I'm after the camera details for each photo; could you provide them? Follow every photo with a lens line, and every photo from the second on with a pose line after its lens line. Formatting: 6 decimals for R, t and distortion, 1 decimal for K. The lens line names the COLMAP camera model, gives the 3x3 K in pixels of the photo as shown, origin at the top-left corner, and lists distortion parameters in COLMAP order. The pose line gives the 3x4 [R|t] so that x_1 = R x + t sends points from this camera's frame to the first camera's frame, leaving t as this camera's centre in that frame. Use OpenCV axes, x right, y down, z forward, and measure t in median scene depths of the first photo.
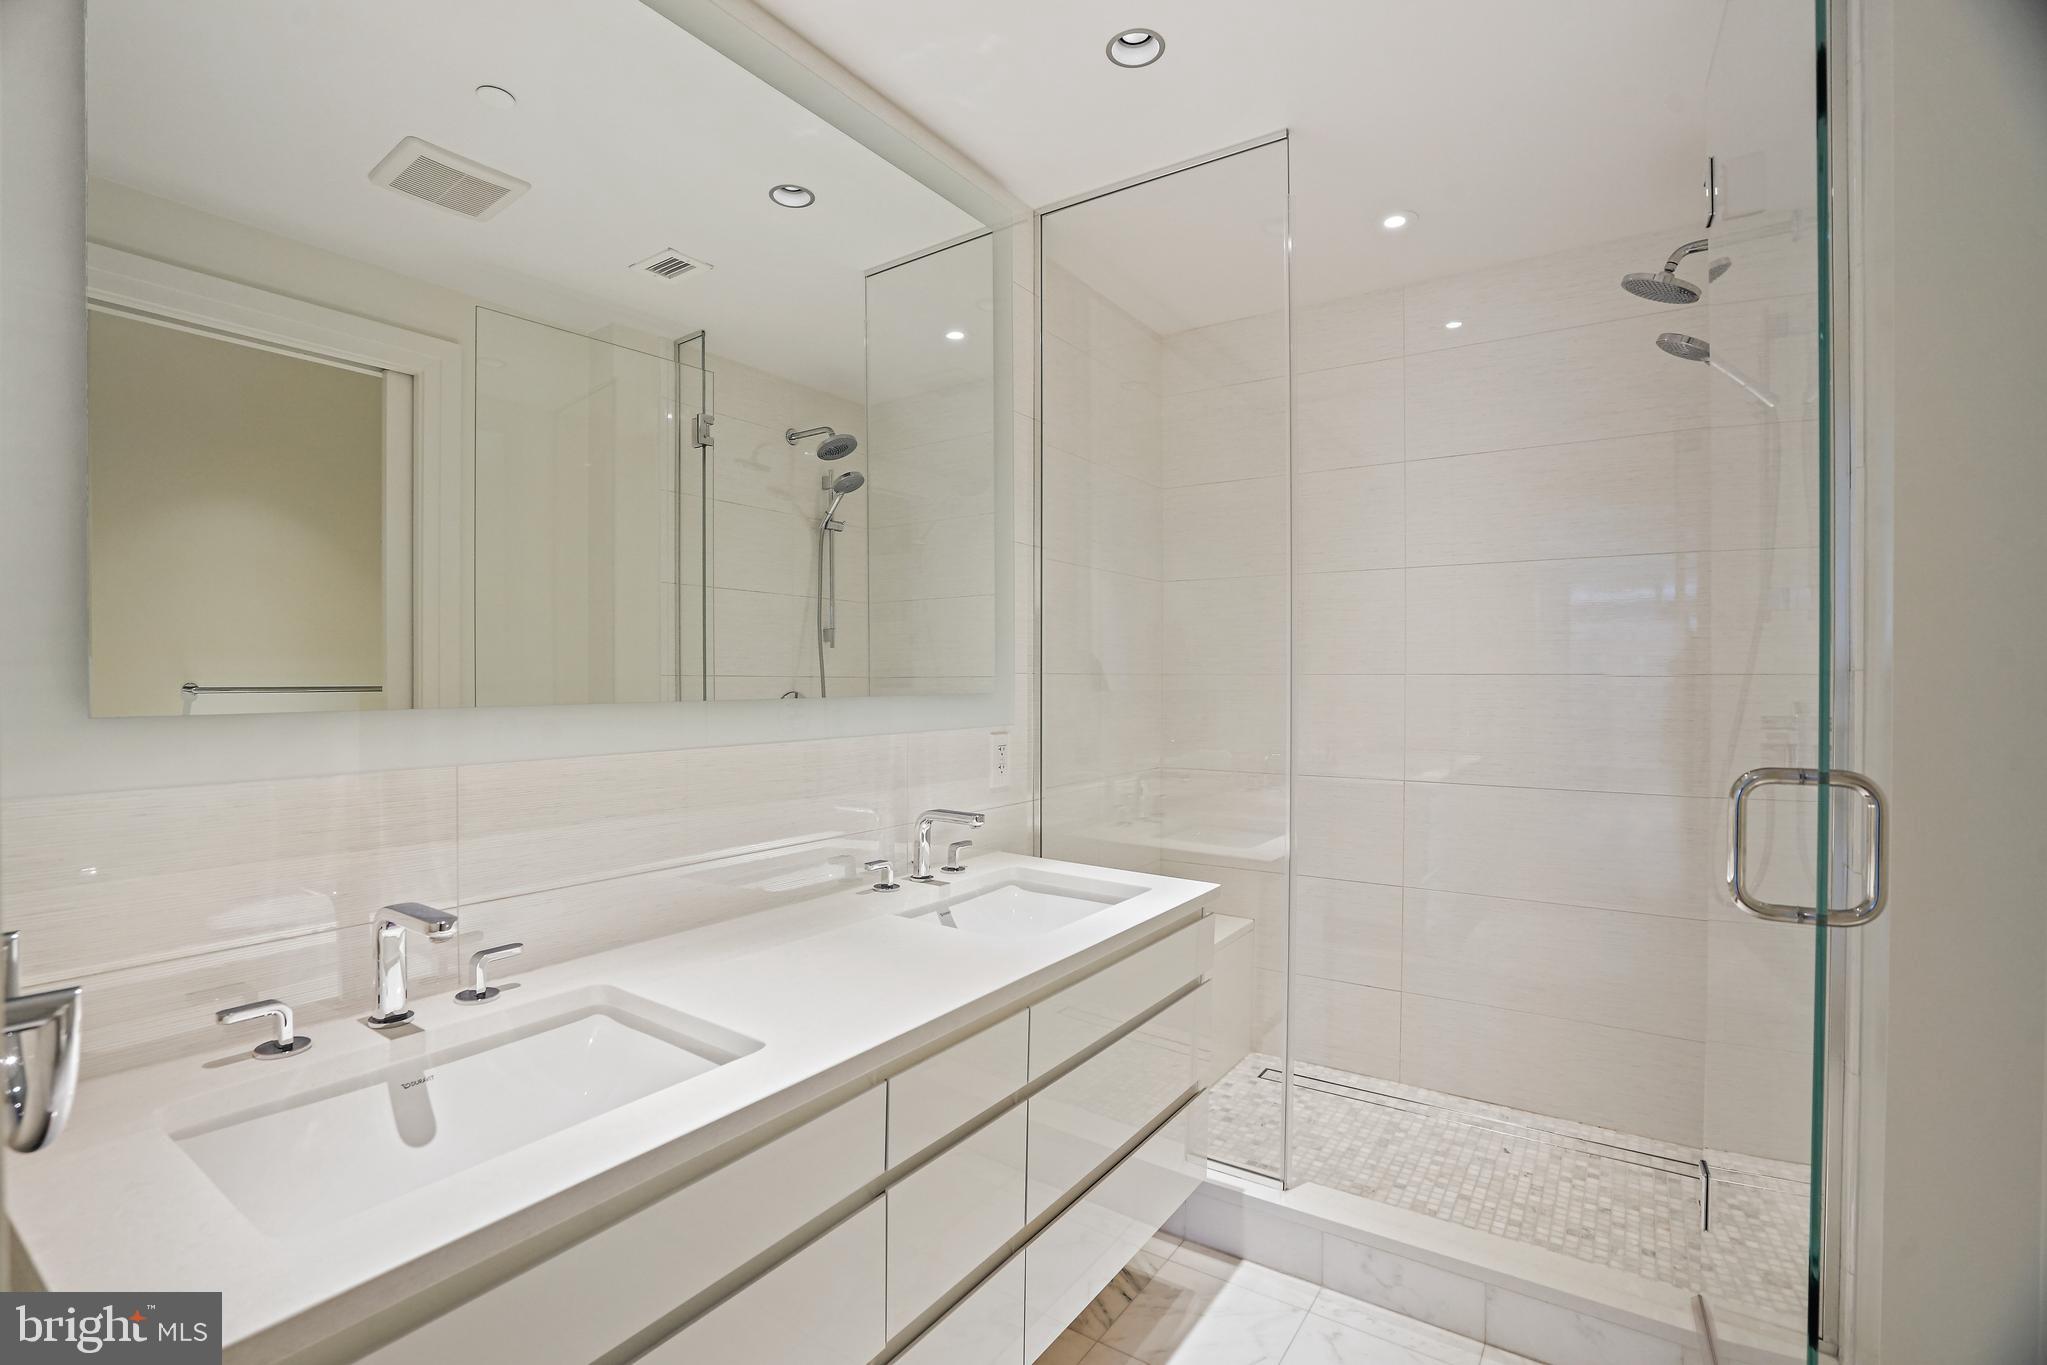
lens RADIAL K [[950.2, 0, 1010.9], [0, 950.2, 689.7], [0, 0, 1]] dist [-0.054381, 0.012968]
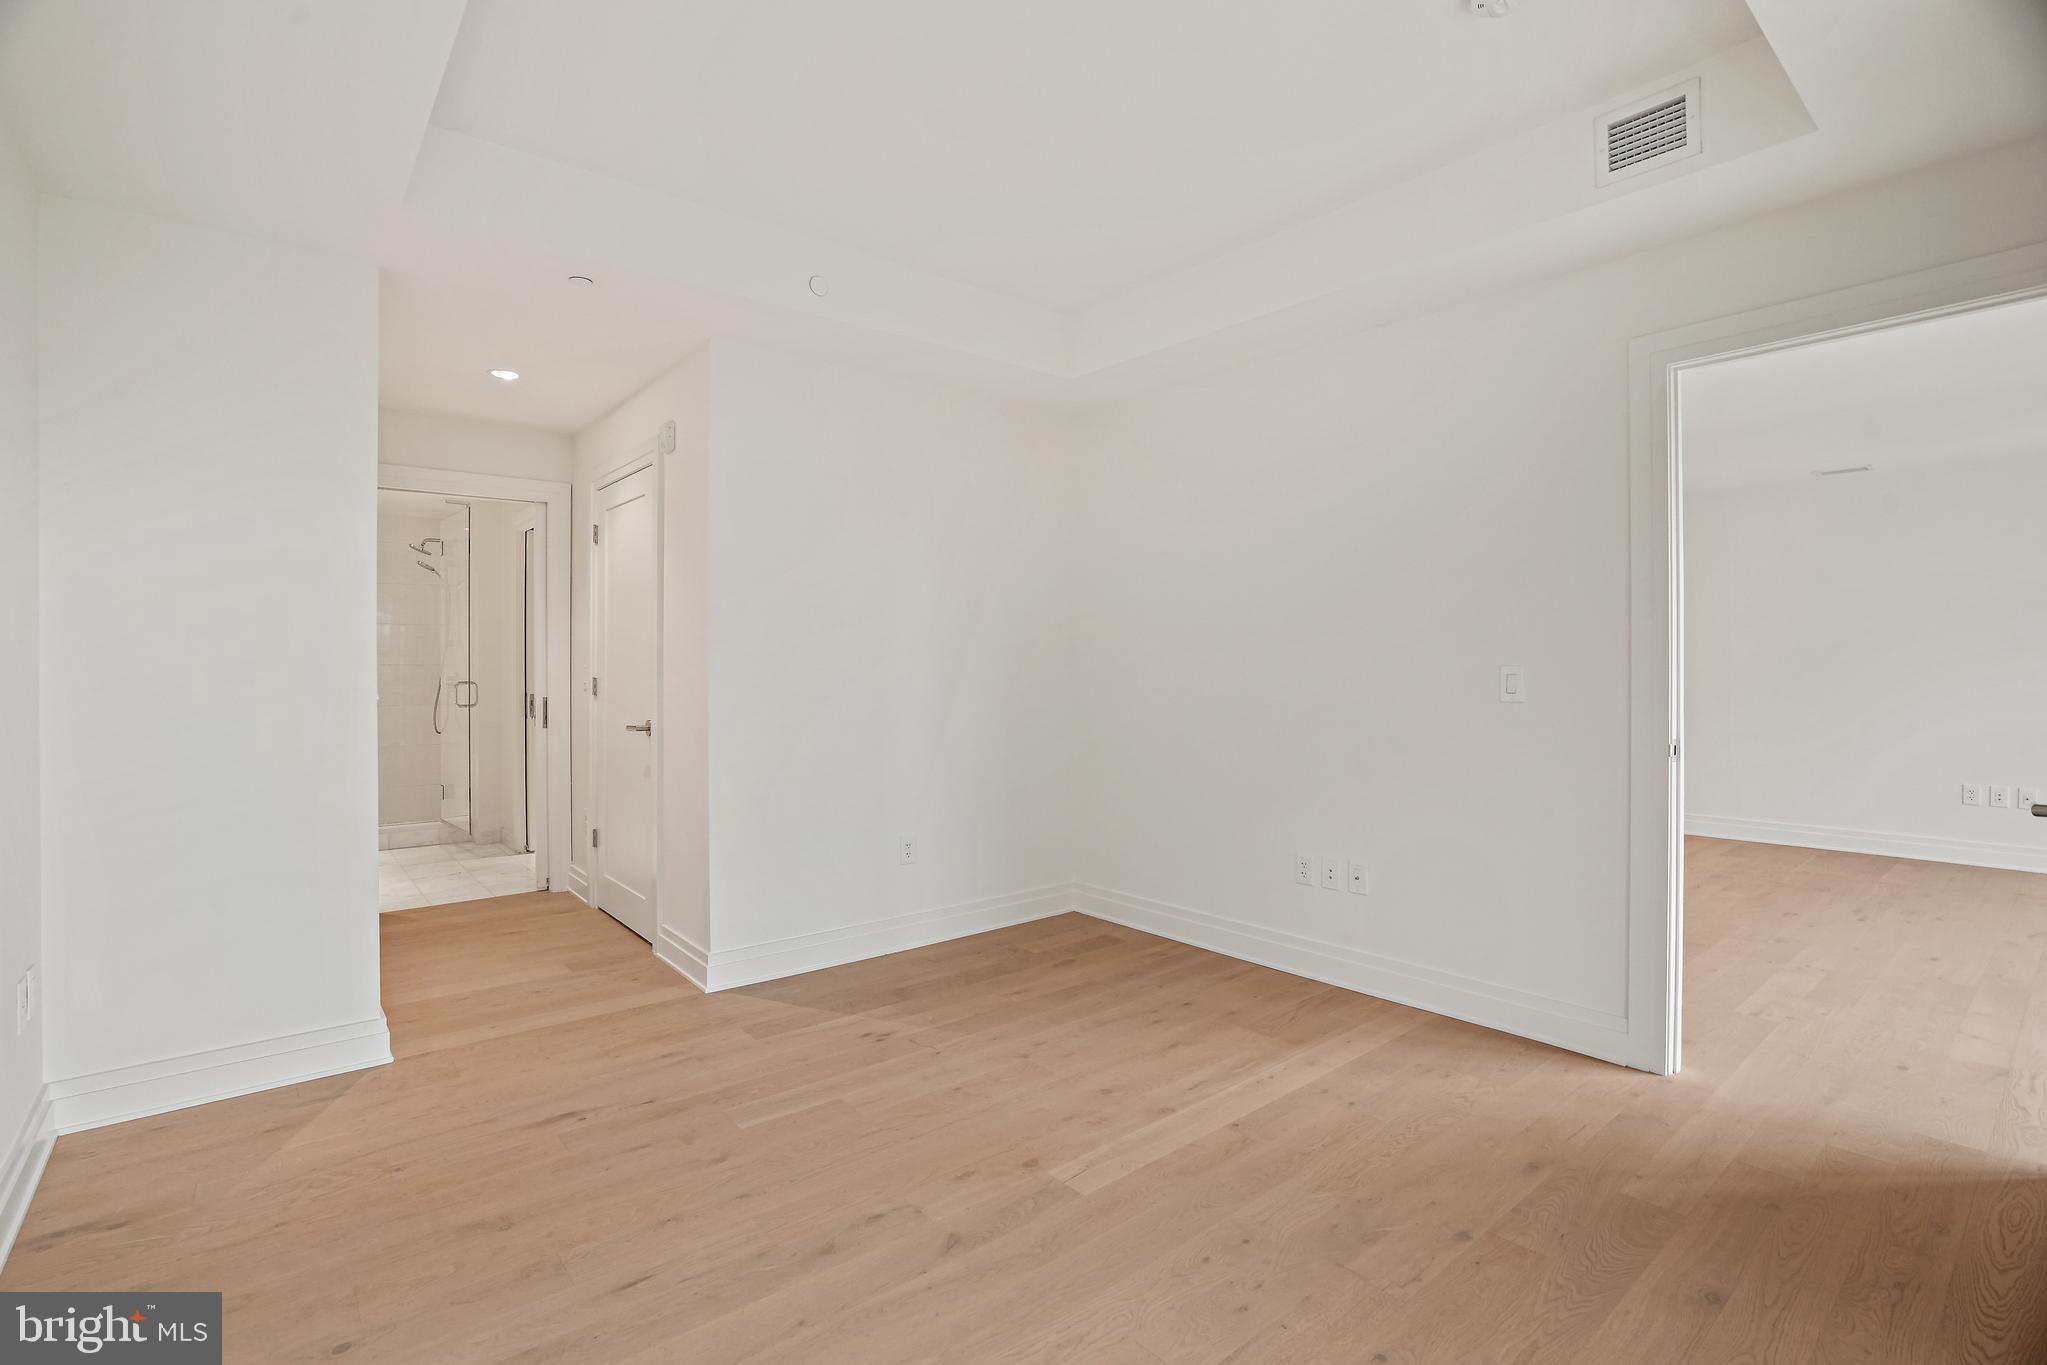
lens RADIAL K [[950.2, 0, 988.2], [0, 950.2, 675.6], [0, 0, 1]] dist [-0.054381, 0.012968]
pose [[0.293272, -0.014856, 0.955914, -2.099793], [0.003035, 0.999889, 0.014608, -0.017141], [-0.956024, -0.001383, 0.293284, -2.141549]]
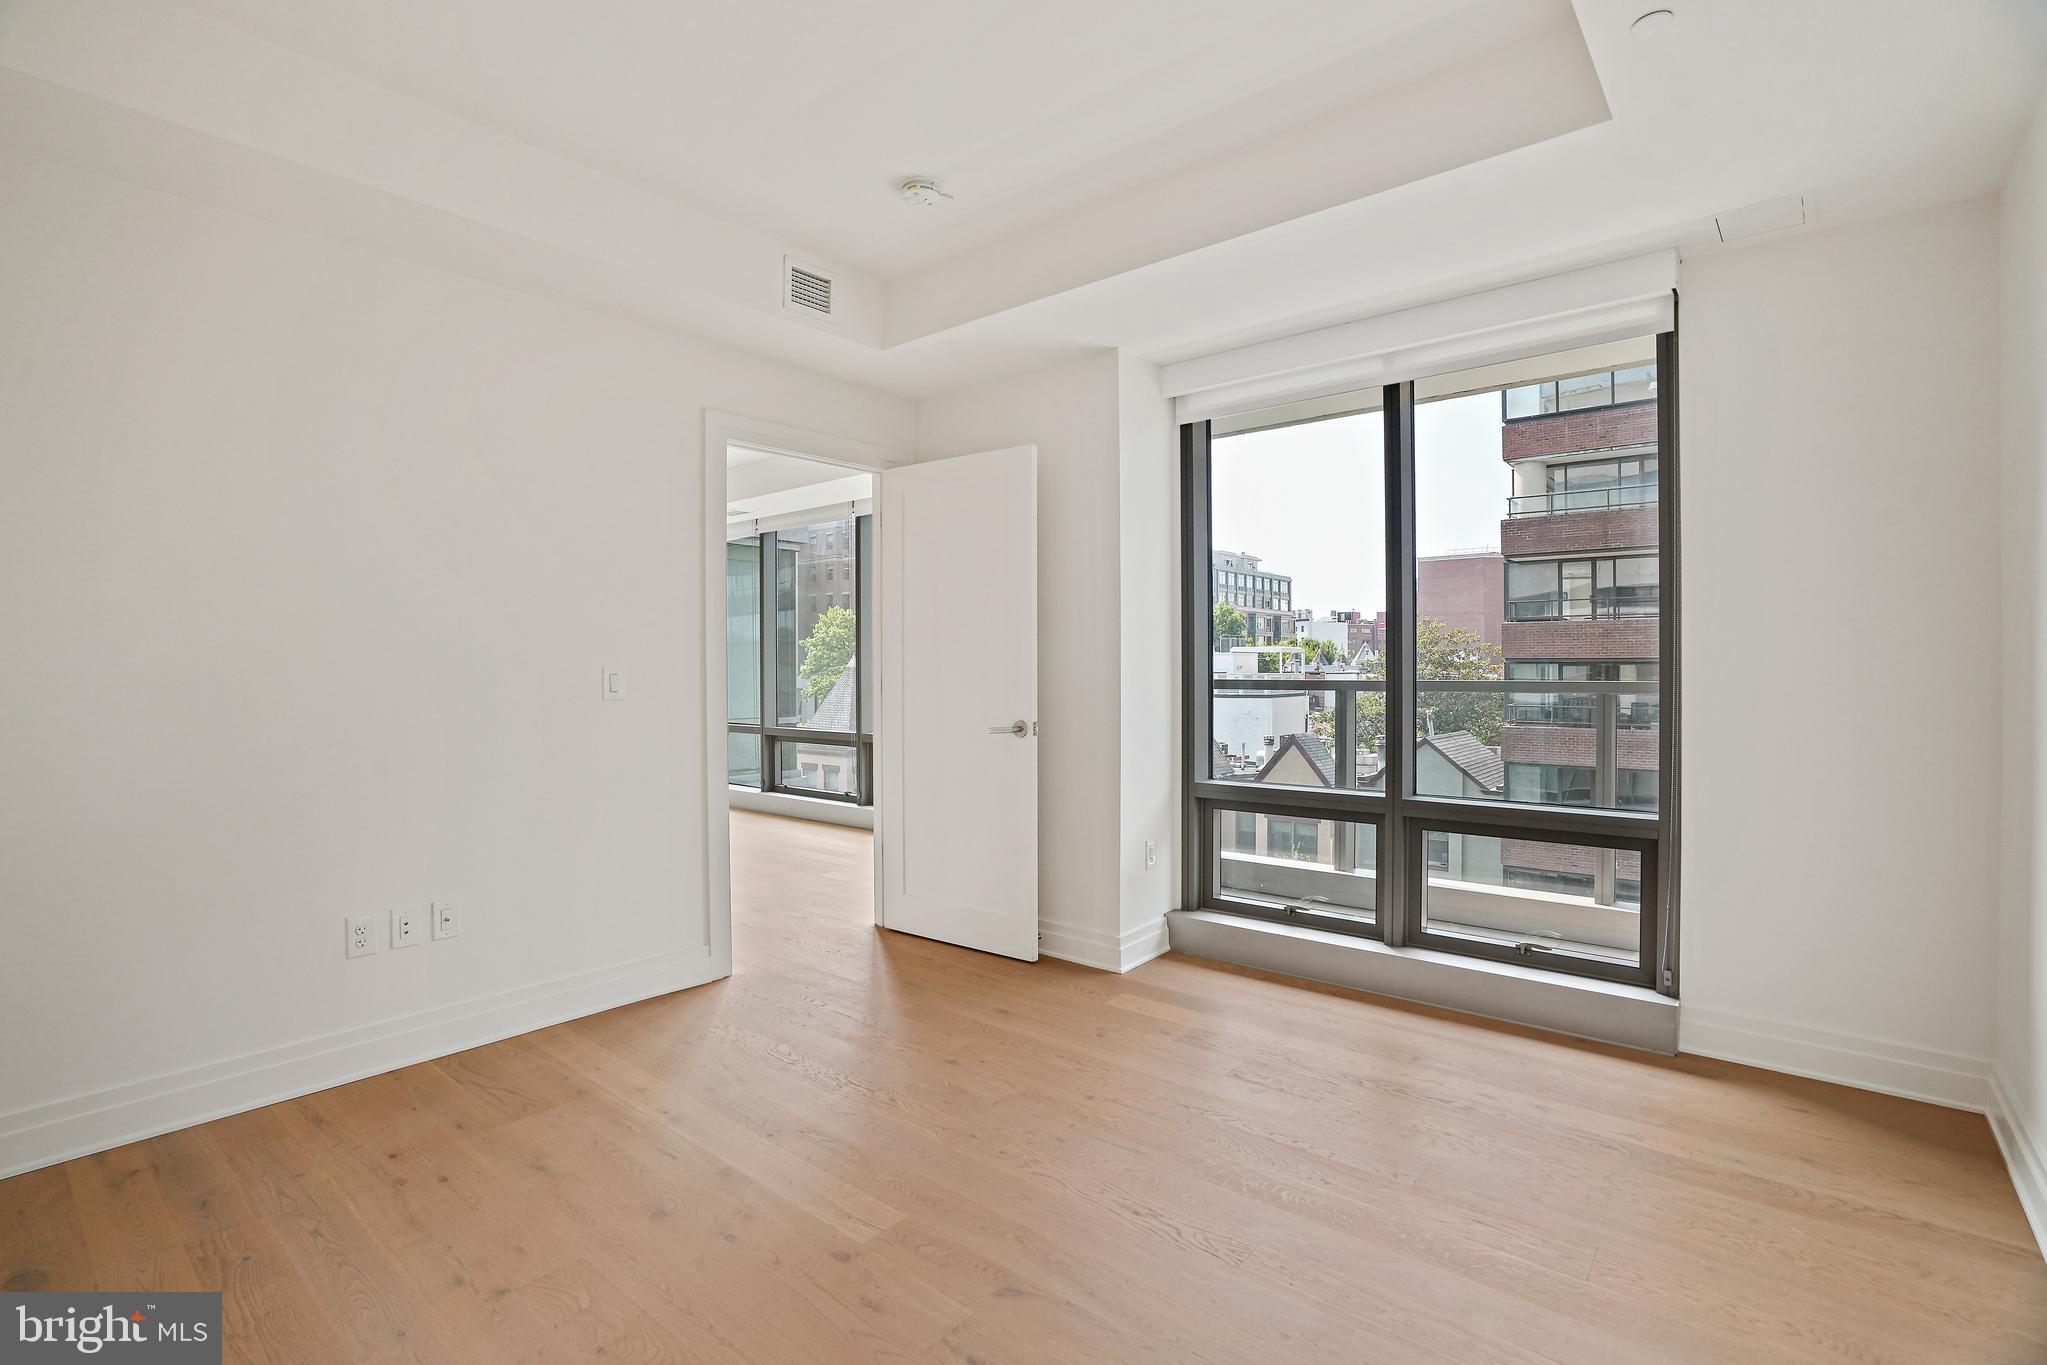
lens RADIAL K [[950.2, 0, 1038.8], [0, 950.2, 675.6], [0, 0, 1]] dist [-0.054381, 0.012968]
pose [[-0.995989, 0.000273, 0.089474, -1.209995], [0.001318, 0.999932, 0.011622, -0.009368], [-0.089465, 0.011693, -0.995921, -0.820085]]
